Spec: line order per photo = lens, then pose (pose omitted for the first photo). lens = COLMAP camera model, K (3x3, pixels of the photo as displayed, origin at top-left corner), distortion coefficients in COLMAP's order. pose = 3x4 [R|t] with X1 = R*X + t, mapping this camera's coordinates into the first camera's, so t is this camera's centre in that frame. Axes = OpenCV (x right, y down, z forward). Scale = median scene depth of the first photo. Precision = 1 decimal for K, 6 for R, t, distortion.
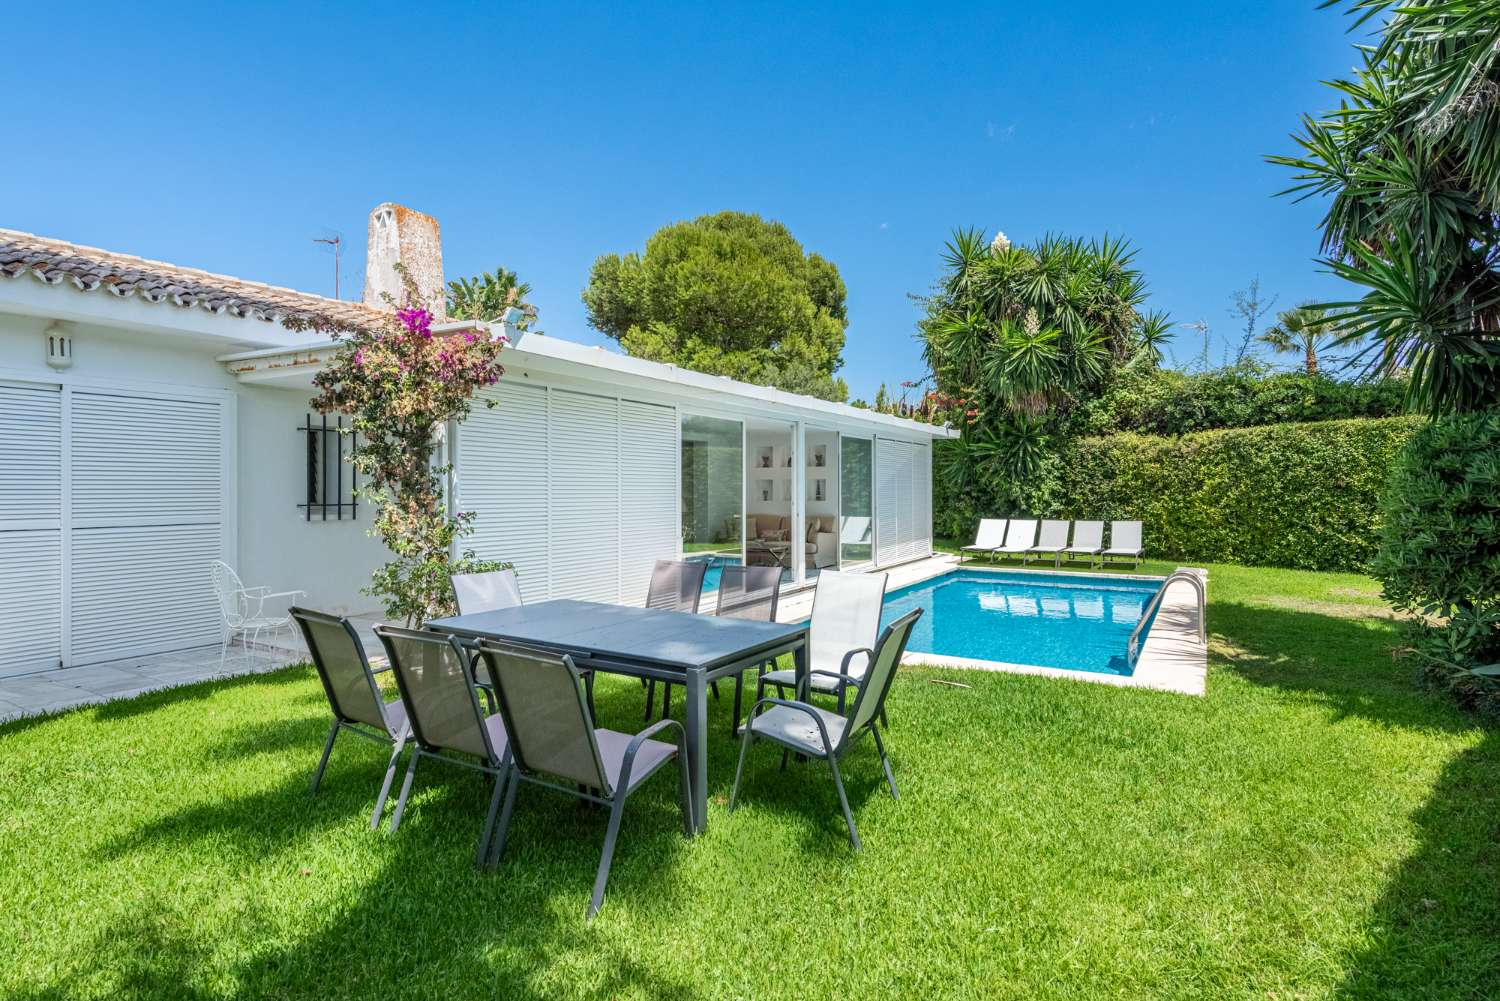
lens RADIAL K [[758.8, 0, 750.2], [0, 758.8, 495.9], [0, 0, 1]] dist [0.005814, 0.000433]
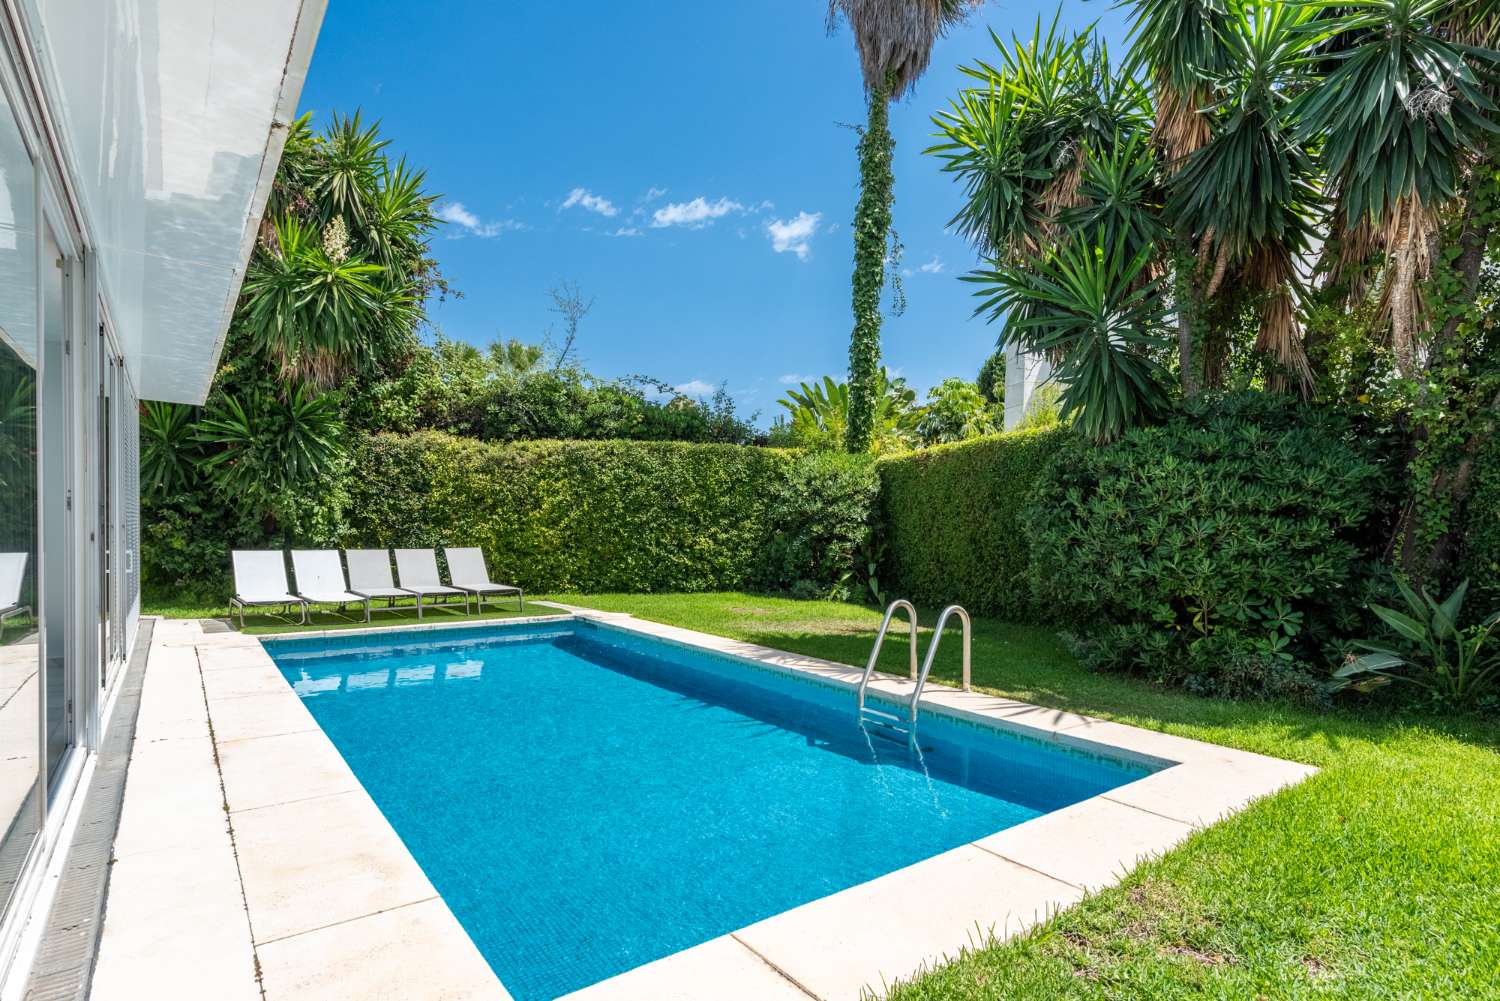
lens RADIAL K [[758.8, 0, 763.8], [0, 758.8, 543.1], [0, 0, 1]] dist [0.005814, 0.000433]
pose [[0.362052, -0.016375, 0.932014, -0.106161], [-0.002527, 0.999825, 0.018548, 0.014148], [-0.932155, -0.009071, 0.361947, 0.471360]]
